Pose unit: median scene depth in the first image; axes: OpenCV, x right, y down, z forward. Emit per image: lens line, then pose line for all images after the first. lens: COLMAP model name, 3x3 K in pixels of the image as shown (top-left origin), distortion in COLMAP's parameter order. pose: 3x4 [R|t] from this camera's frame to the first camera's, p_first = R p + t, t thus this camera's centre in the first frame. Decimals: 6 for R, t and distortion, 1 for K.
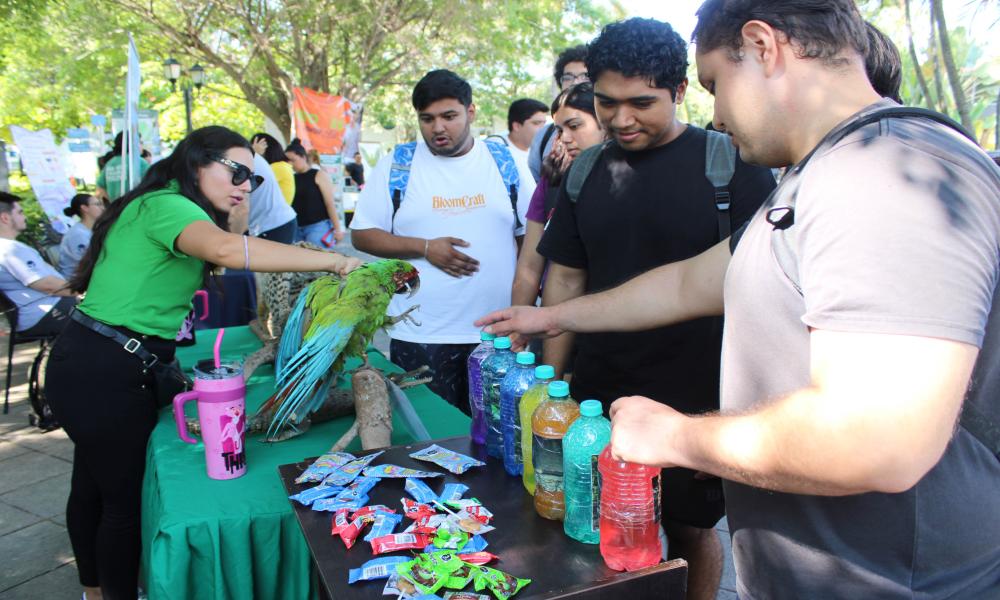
lens RADIAL K [[790.9, 0, 500.5], [0, 790.9, 356.2], [0, 0, 1]] dist [-0.157572, 0.114538]
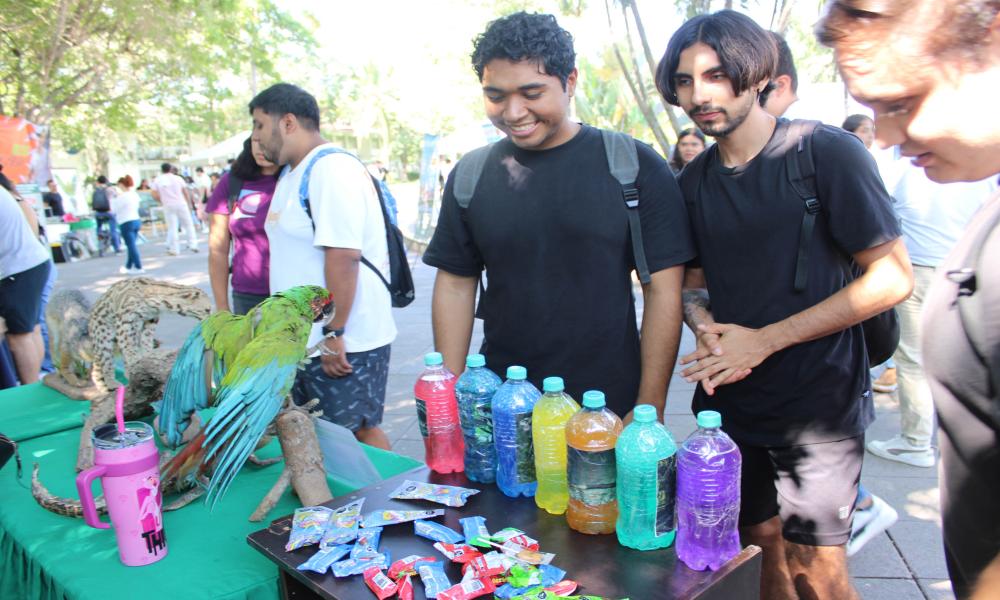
lens RADIAL K [[790.9, 0, 500.5], [0, 790.9, 356.2], [0, 0, 1]] dist [-0.157572, 0.114538]
pose [[0.936227, -0.121137, 0.329857, -0.233249], [0.124980, 0.992113, 0.009617, -0.023040], [-0.328420, 0.032222, 0.943982, 0.084493]]
